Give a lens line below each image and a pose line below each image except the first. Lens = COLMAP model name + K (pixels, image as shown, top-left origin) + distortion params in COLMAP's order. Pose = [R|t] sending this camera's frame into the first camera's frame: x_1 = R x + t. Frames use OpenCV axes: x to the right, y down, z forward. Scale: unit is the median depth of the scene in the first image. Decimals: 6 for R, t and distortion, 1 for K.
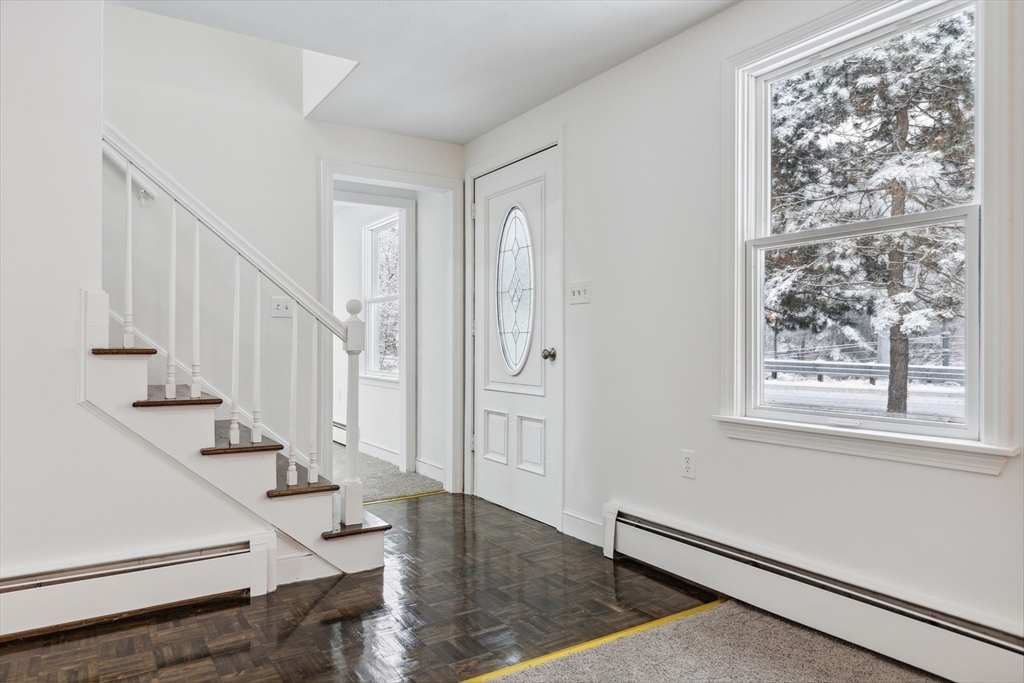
lens RADIAL K [[665.0, 0, 513.1], [0, 665.0, 341.2], [0, 0, 1]] dist [-0.002673, -0.000226]
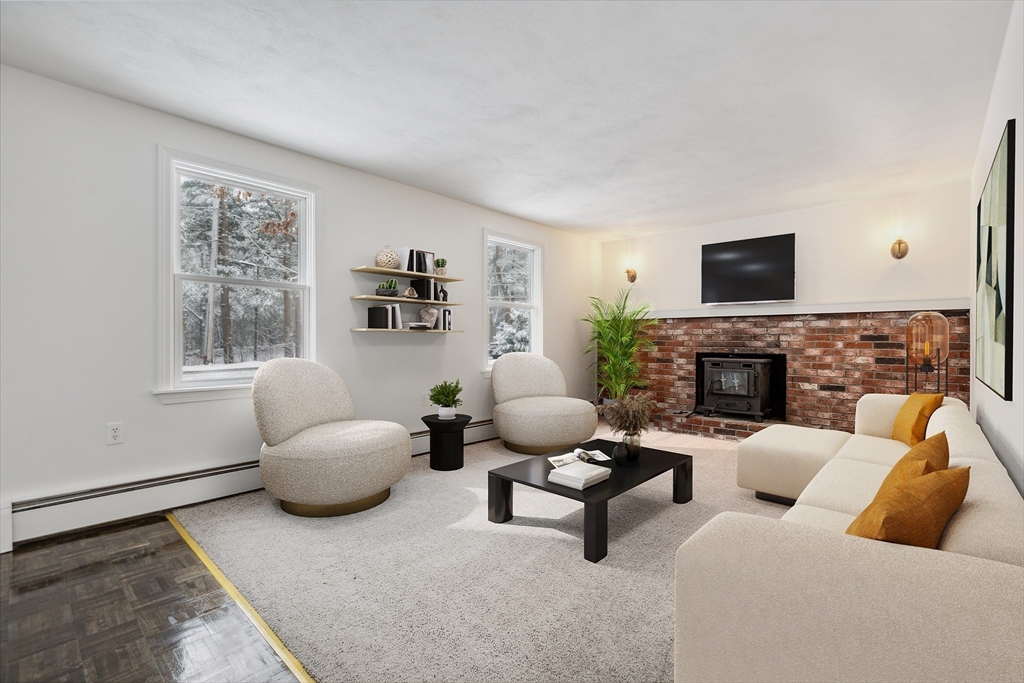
lens RADIAL K [[456.6, 0, 513.1], [0, 456.6, 342.9], [0, 0, 1]] dist [0.001480, -0.000043]
pose [[-0.247176, -0.002029, 0.968969, -0.793415], [-0.001570, 0.999997, 0.001693, 0.005135], [-0.968969, -0.001102, -0.247178, 0.467696]]
